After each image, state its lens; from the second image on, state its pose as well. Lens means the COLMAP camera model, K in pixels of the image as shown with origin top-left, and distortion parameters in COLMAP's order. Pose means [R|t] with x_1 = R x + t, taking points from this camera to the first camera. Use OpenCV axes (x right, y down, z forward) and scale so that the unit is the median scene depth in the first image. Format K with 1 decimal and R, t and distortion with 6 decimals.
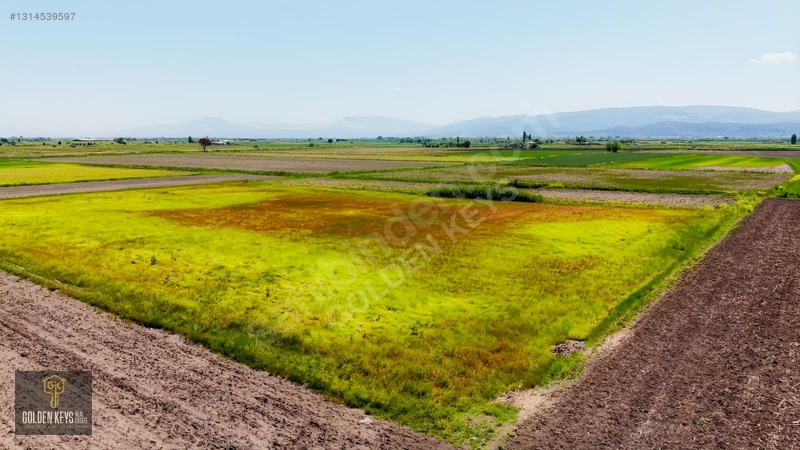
lens RADIAL K [[566.4, 0, 399.9], [0, 566.4, 225.7], [0, 0, 1]] dist [0.050351, -0.066598]
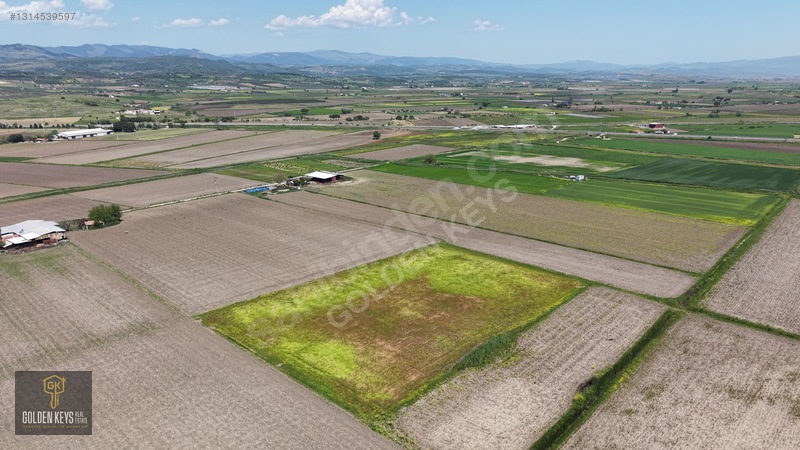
lens RADIAL K [[566.4, 0, 401.7], [0, 566.4, 230.3], [0, 0, 1]] dist [0.050351, -0.066598]
pose [[-0.136285, 0.263119, -0.955089, 1.302265], [-0.146474, 0.948136, 0.282104, -0.639344], [0.979782, 0.178342, -0.090676, 0.806662]]
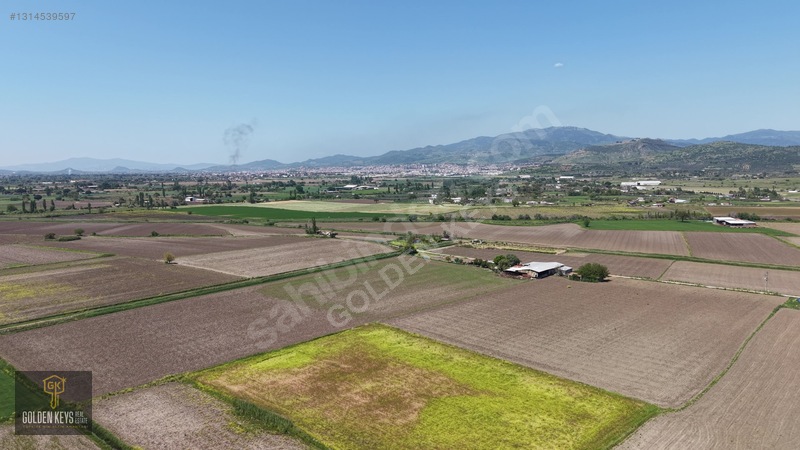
lens RADIAL K [[566.4, 0, 400.0], [0, 566.4, 225.6], [0, 0, 1]] dist [0.050351, -0.066598]
pose [[-0.989792, -0.006697, 0.142361, -0.337136], [0.030050, 0.966631, 0.254405, -0.745962], [-0.139314, 0.256086, -0.956562, 1.947590]]
